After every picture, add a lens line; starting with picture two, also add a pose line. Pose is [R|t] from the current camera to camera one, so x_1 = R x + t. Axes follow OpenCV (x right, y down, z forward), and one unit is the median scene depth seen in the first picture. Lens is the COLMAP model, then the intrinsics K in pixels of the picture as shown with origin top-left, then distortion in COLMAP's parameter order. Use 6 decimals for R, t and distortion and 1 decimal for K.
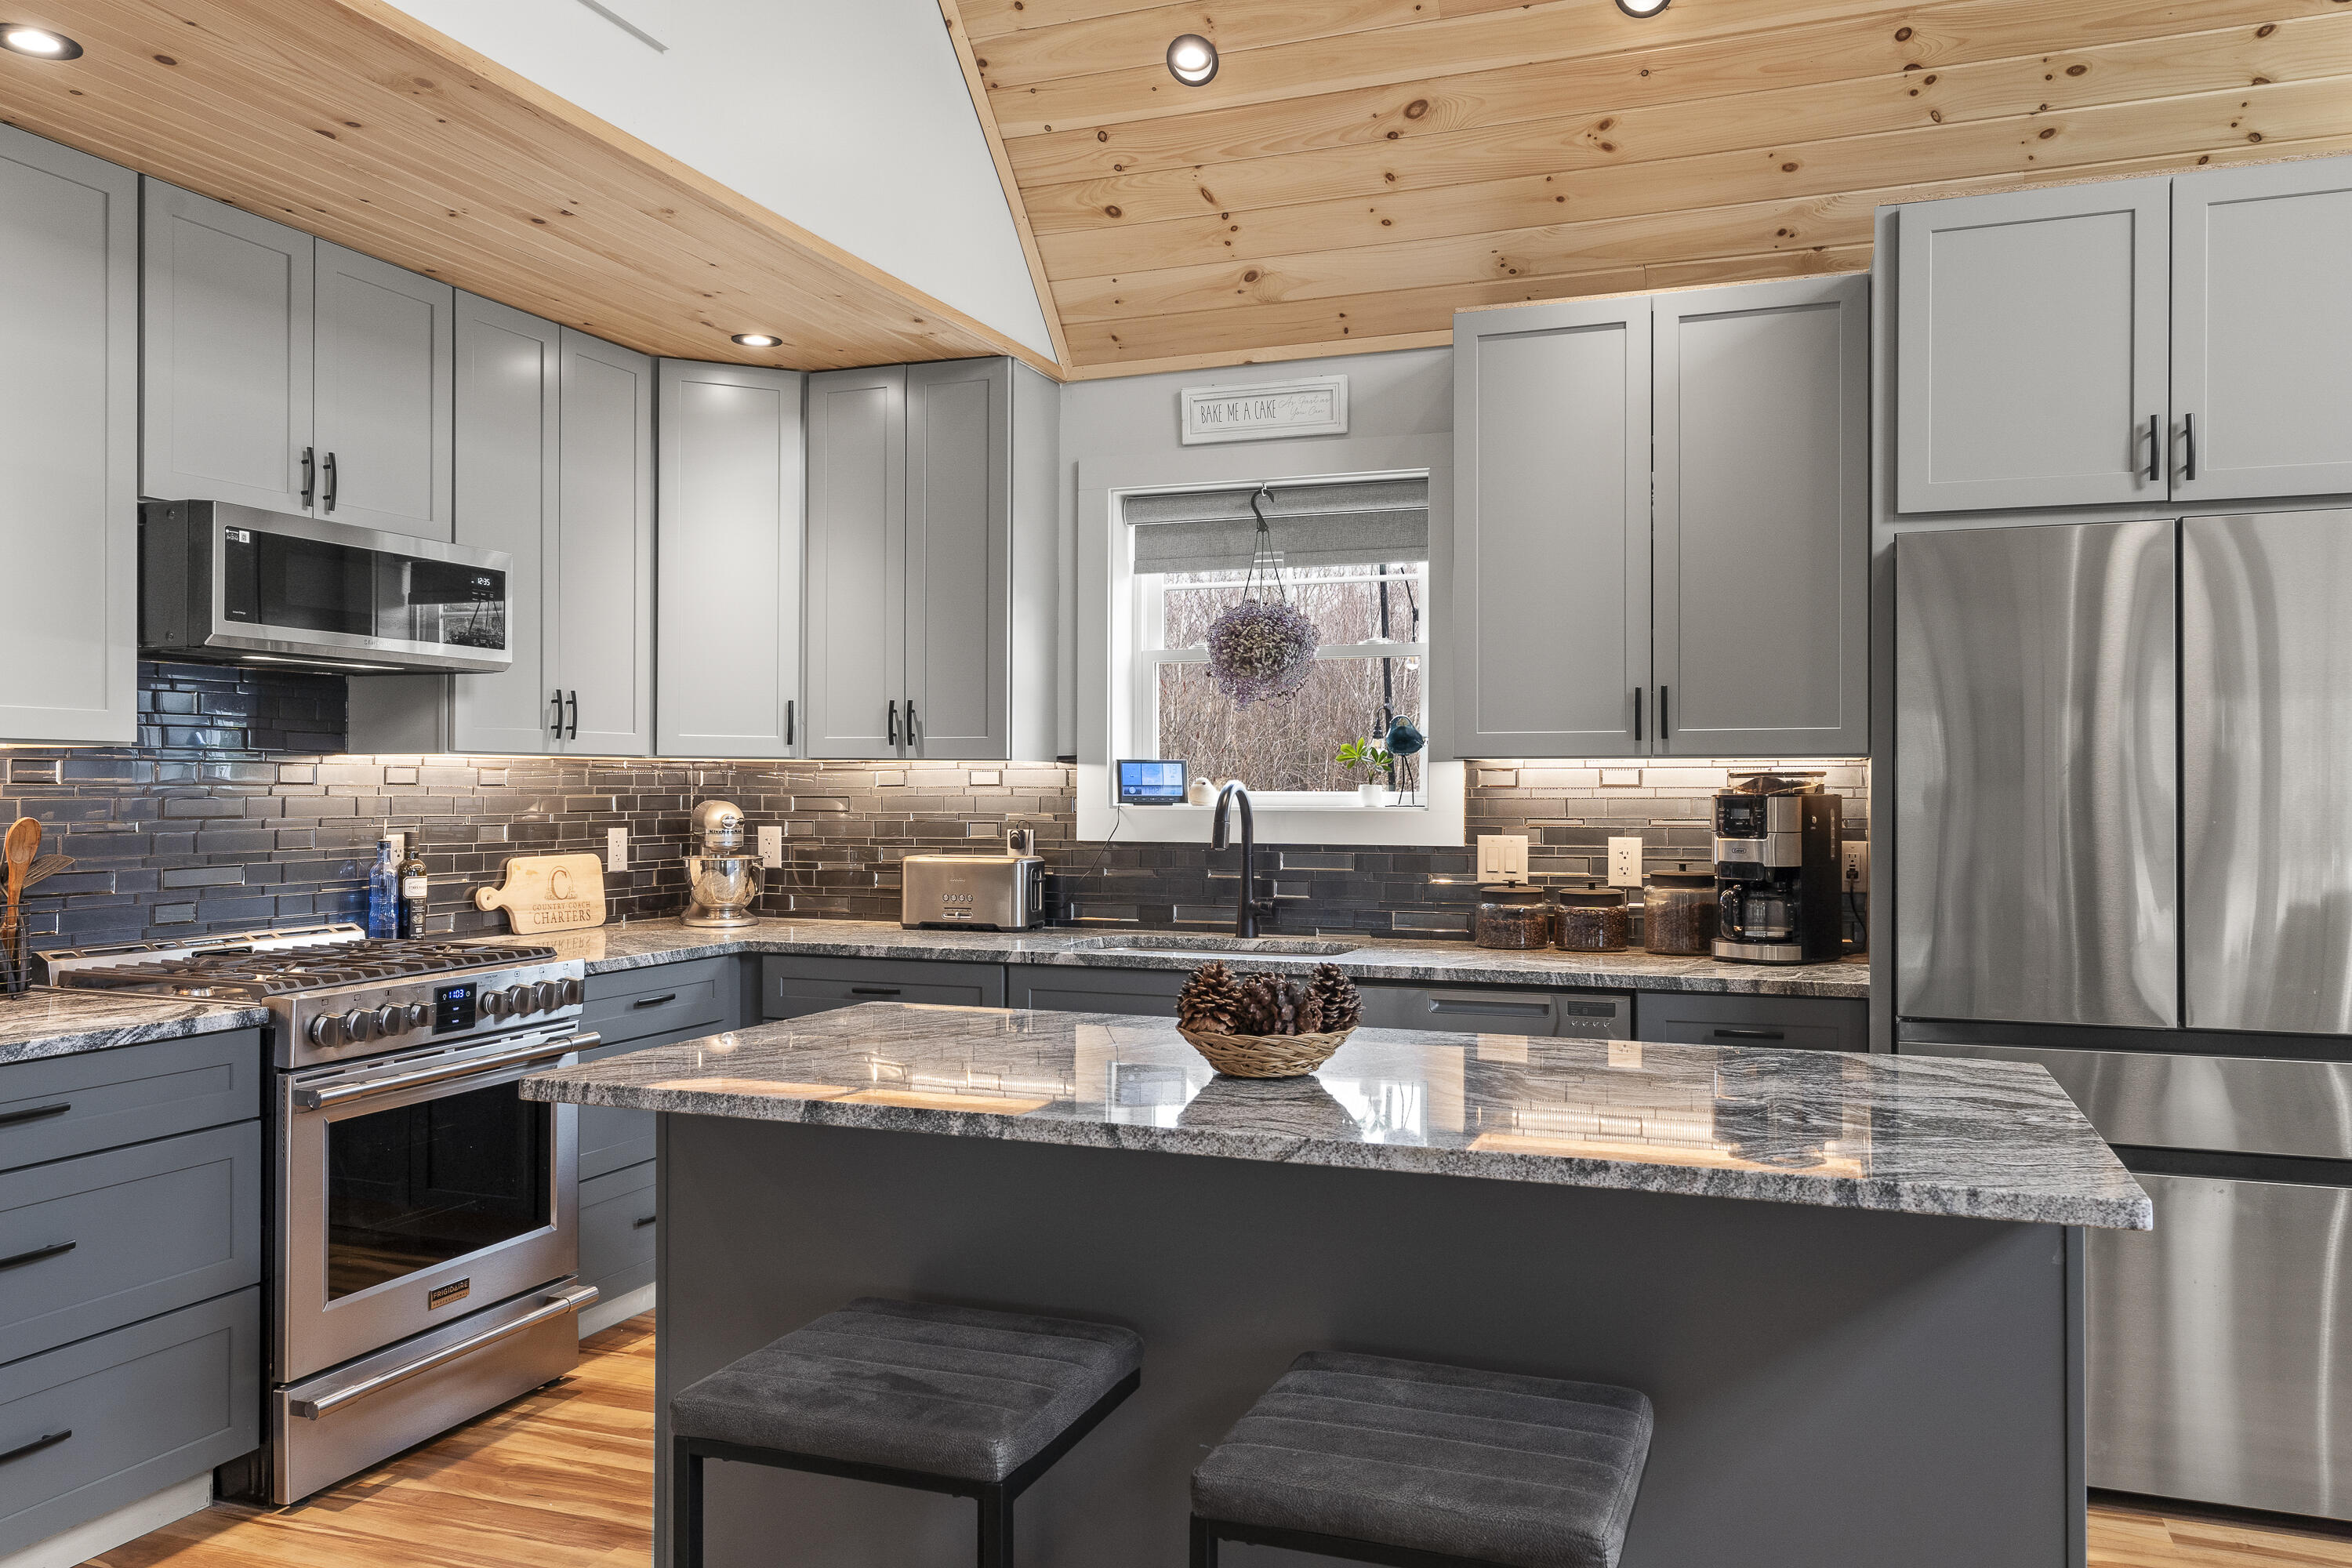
lens RADIAL K [[1763.5, 0, 1085.3], [0, 1763.5, 783.3], [0, 0, 1]] dist [0.006231, -0.000339]
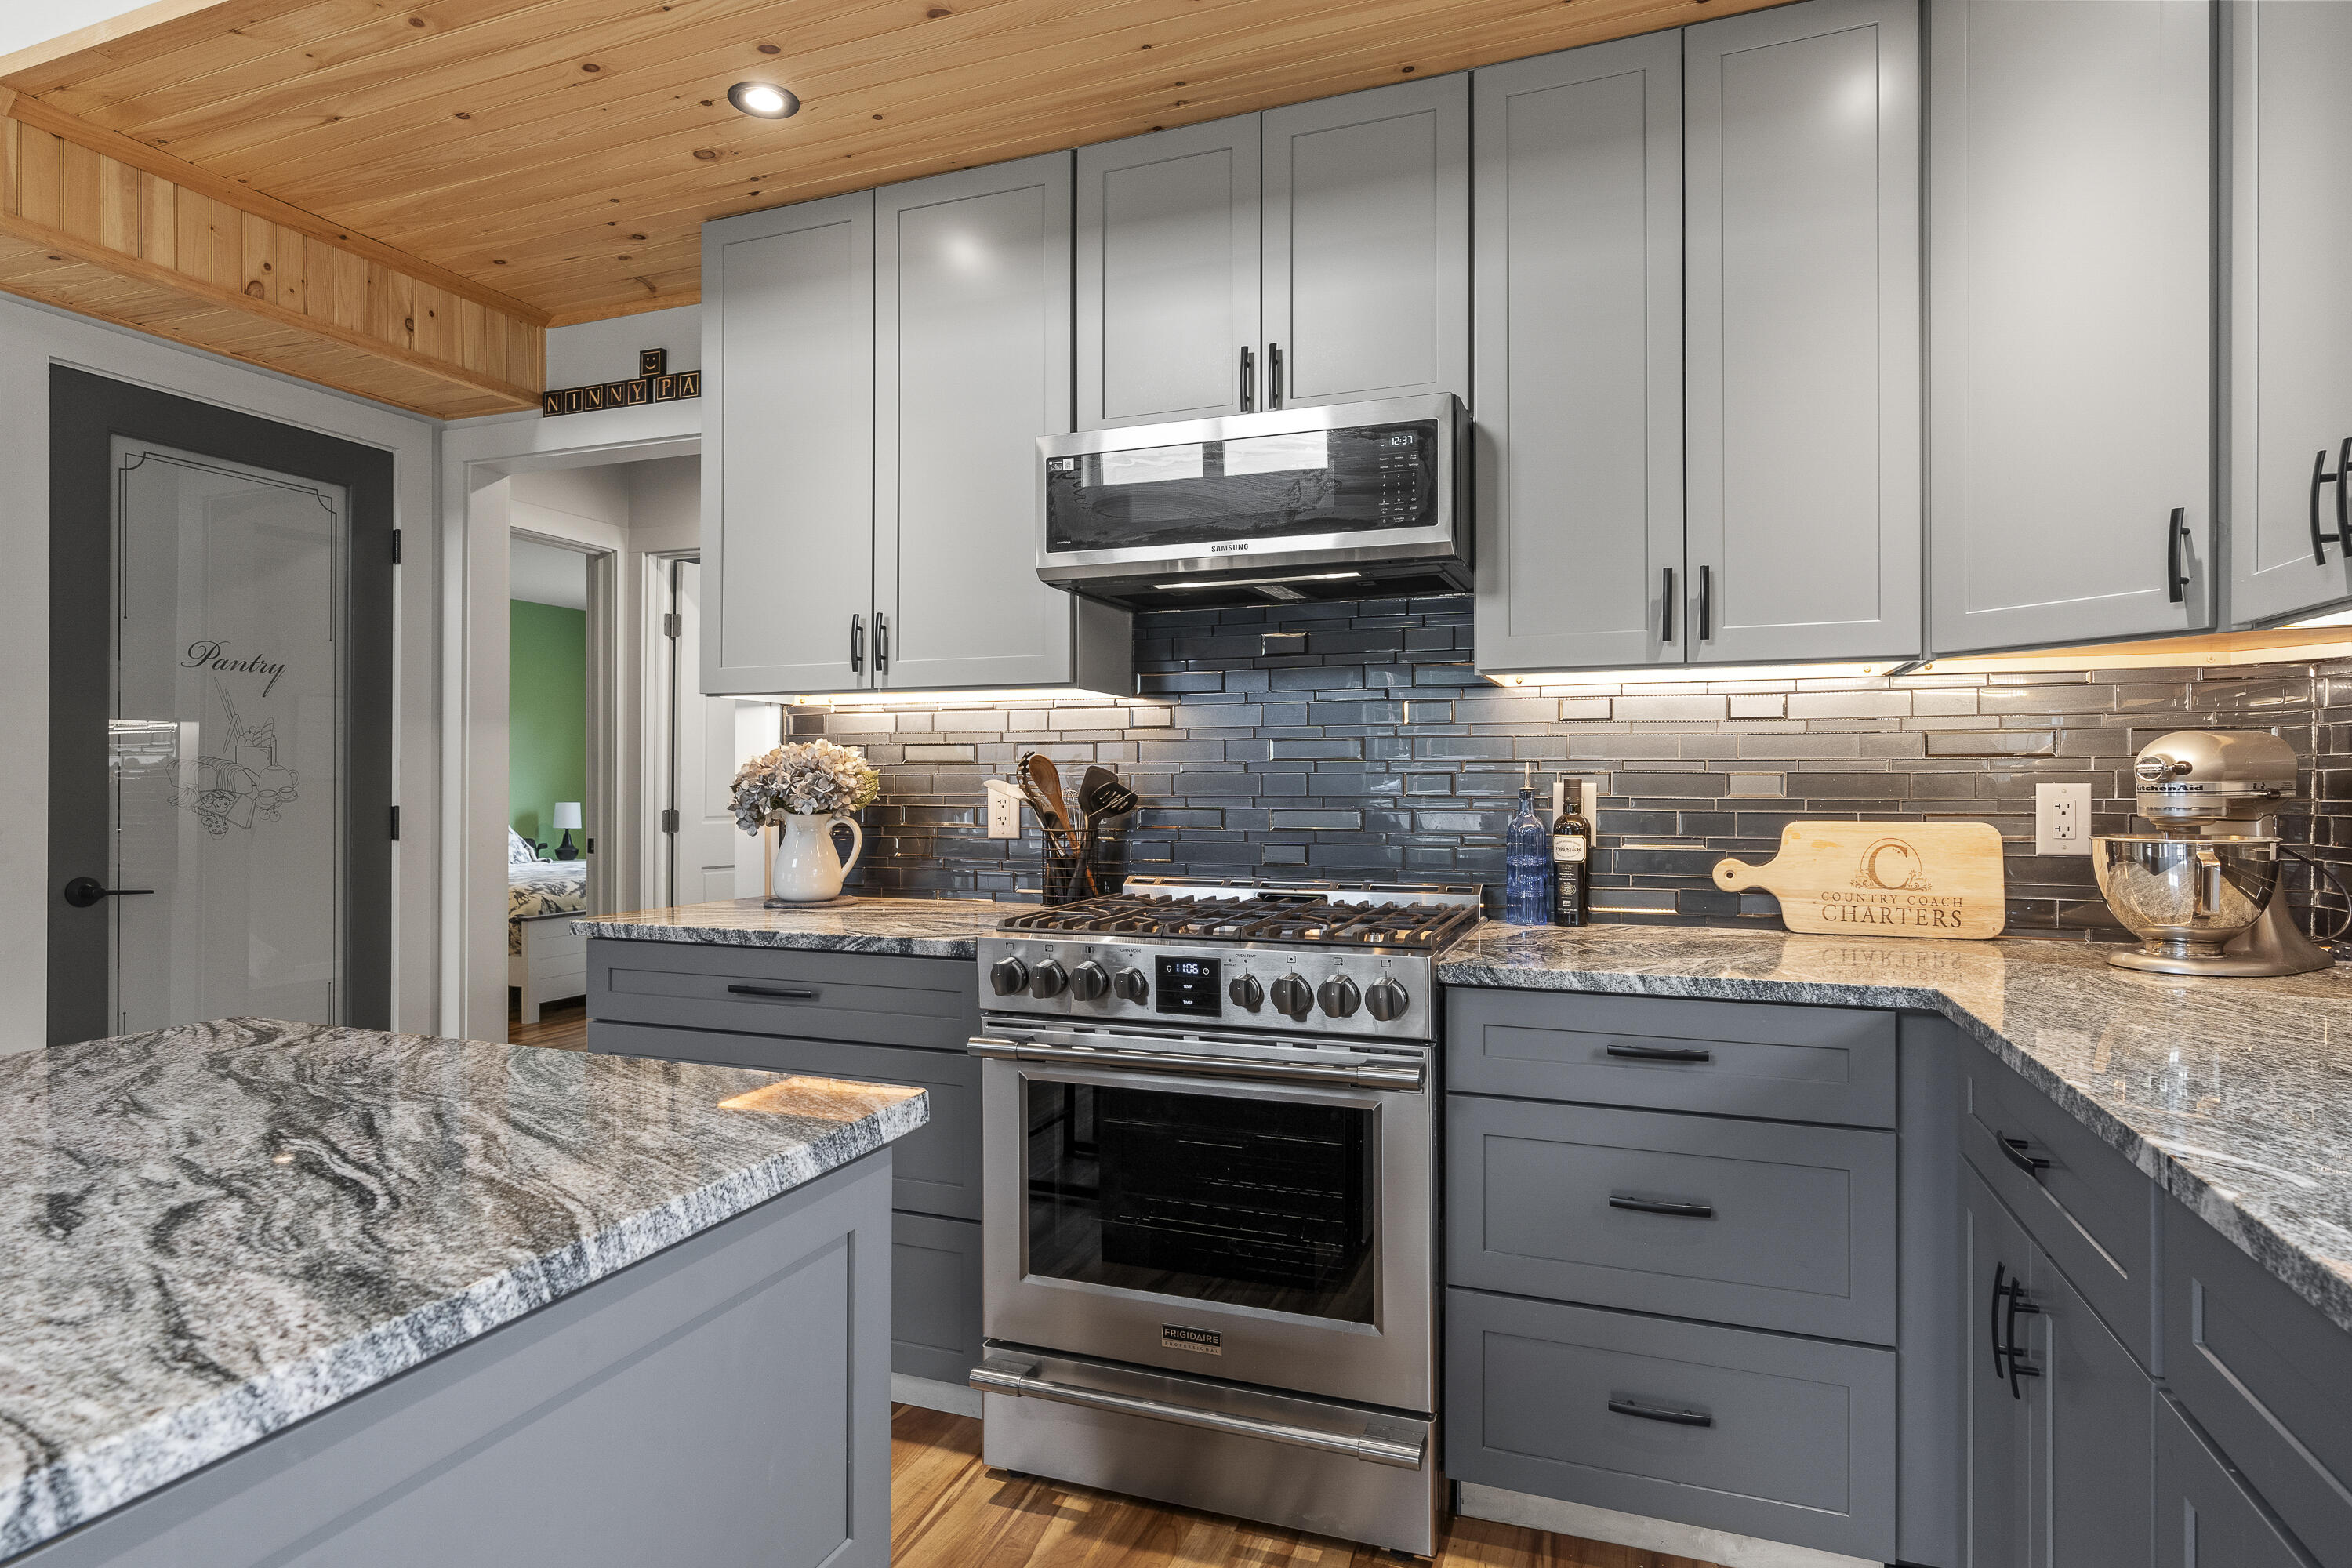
lens RADIAL K [[1271.5, 0, 1207.5], [0, 1271.5, 783.8], [0, 0, 1]] dist [-0.001235, 0.001878]
pose [[0.047532, -0.001635, -0.998868, 0.182226], [0.001147, 0.999998, -0.001582, 0.030536], [0.998869, -0.001071, 0.047534, 0.814615]]
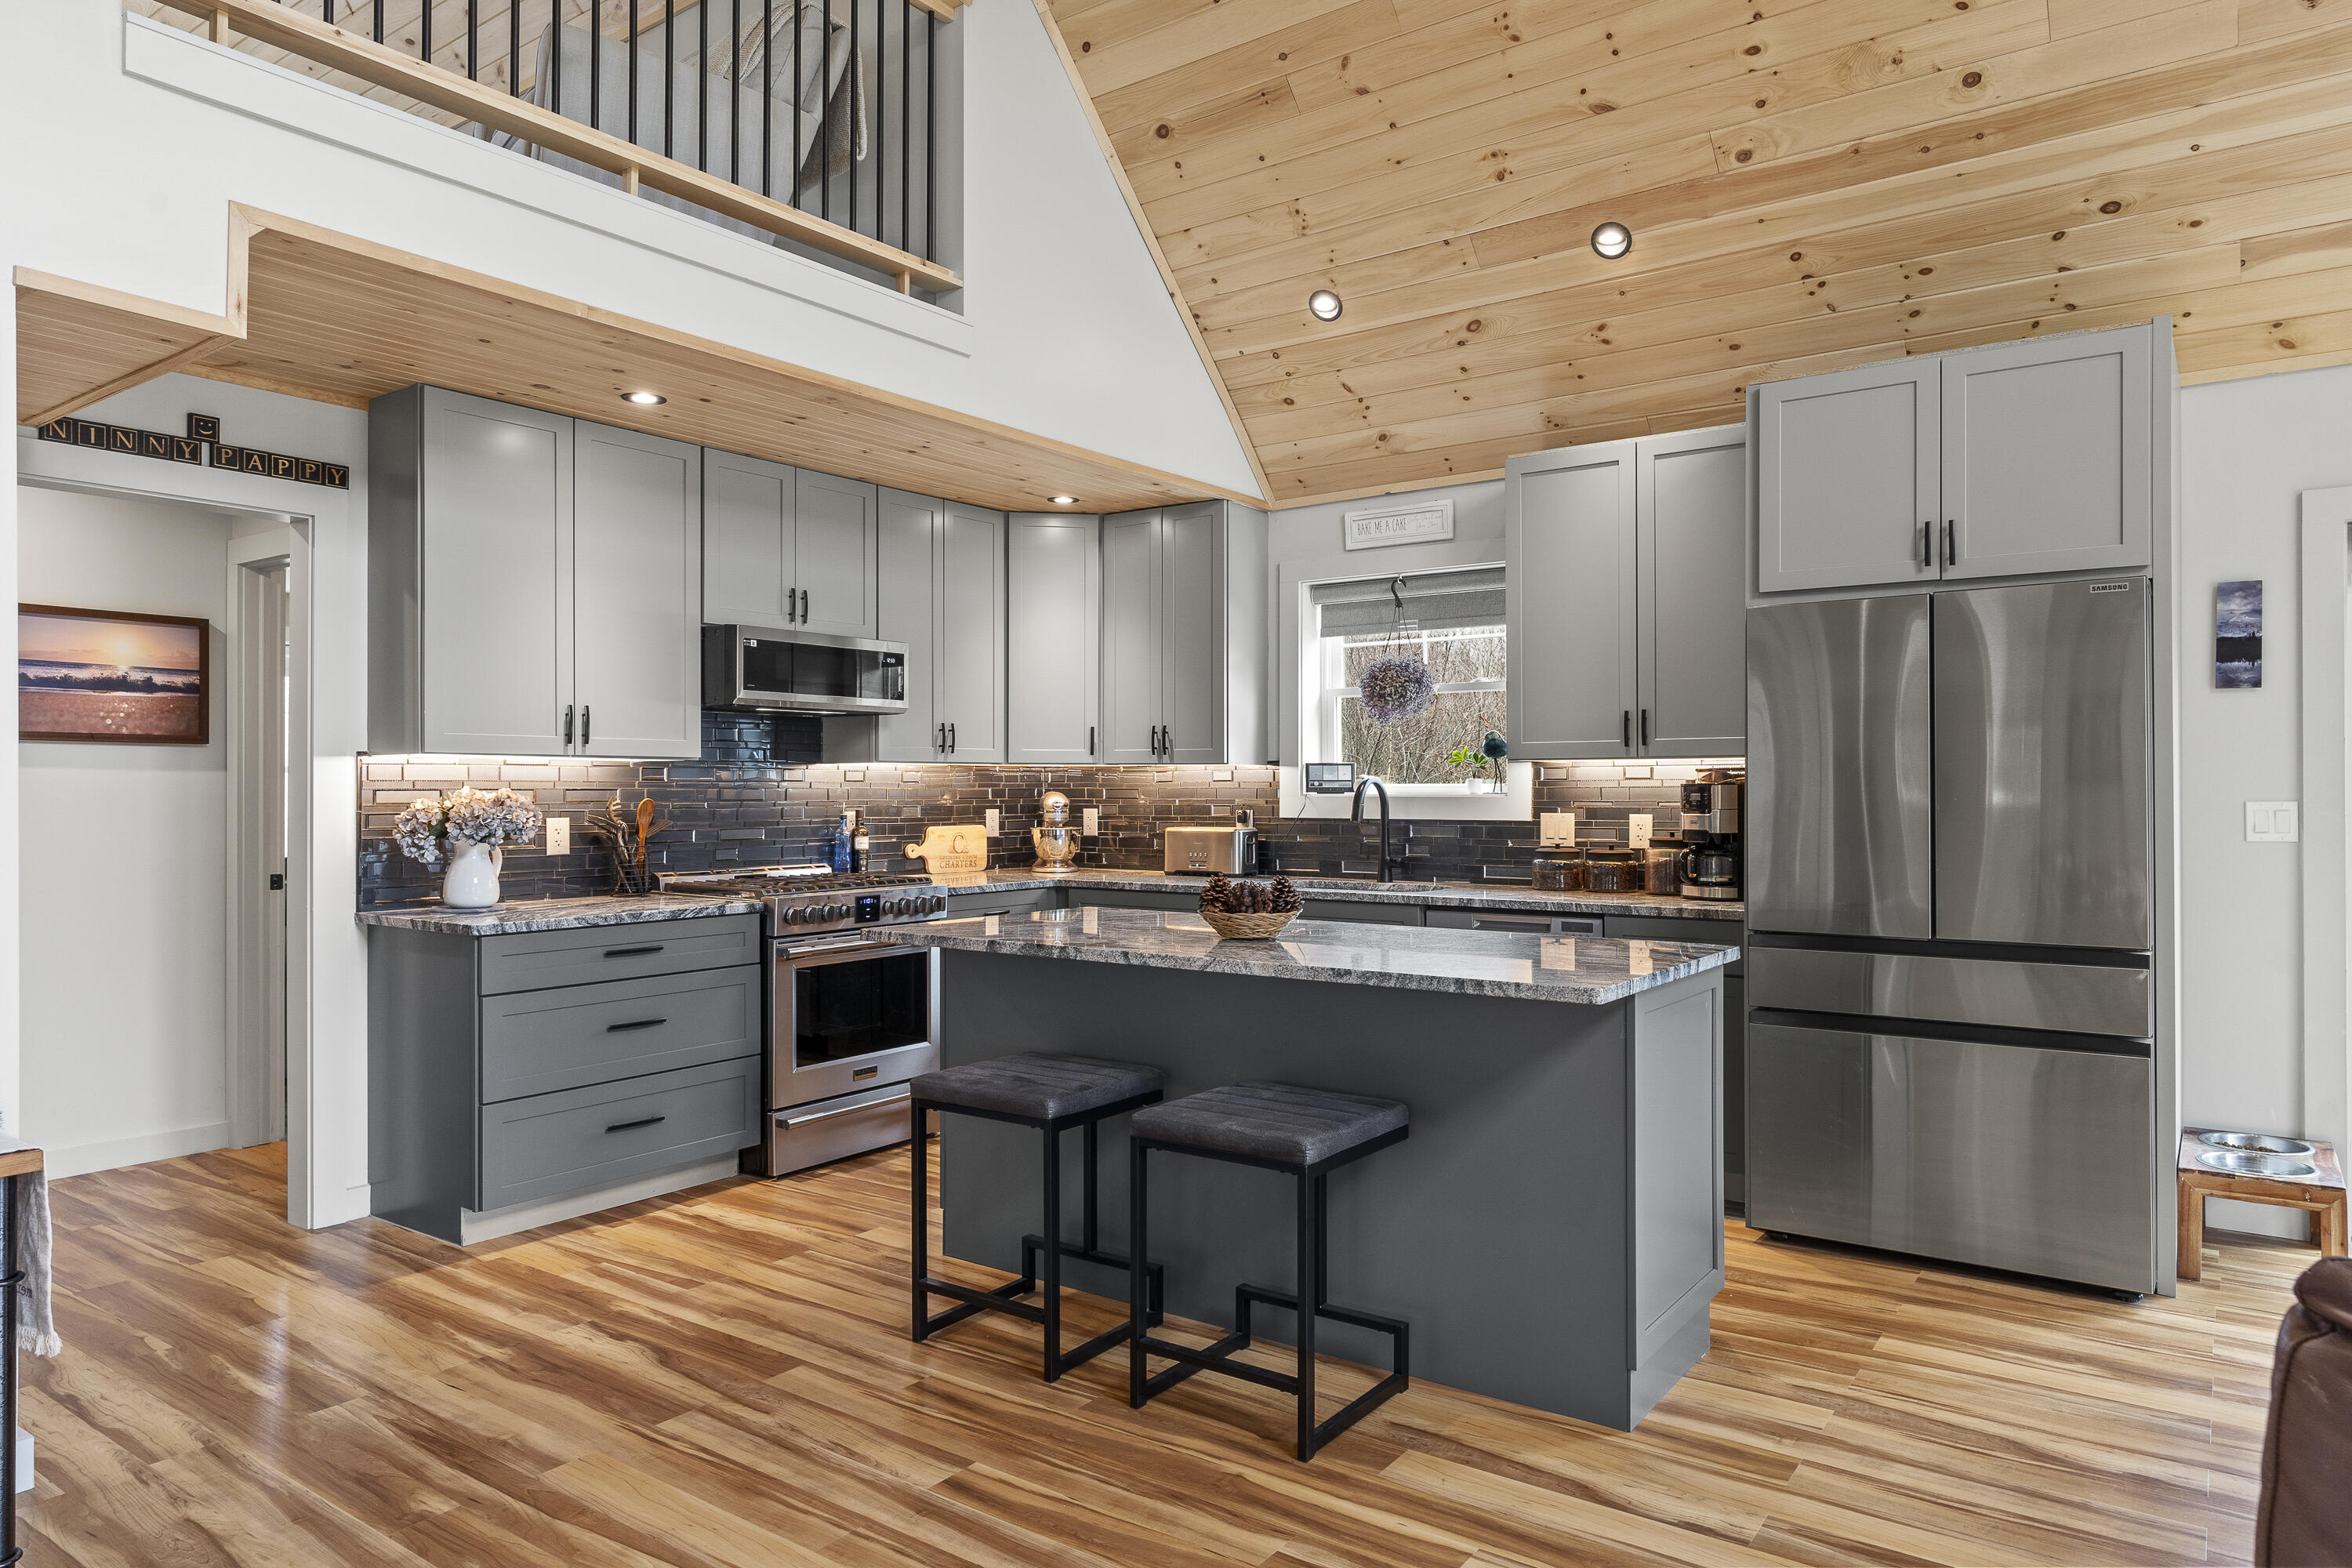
lens RADIAL K [[1444.6, 0, 1089.1], [0, 1444.6, 784.1], [0, 0, 1]] dist [-0.001749, 0.002166]
pose [[0.963124, -0.003995, -0.269030, 0.194668], [0.003826, 0.999992, -0.001154, 0.005891], [0.269032, 0.000082, 0.963131, -0.256424]]
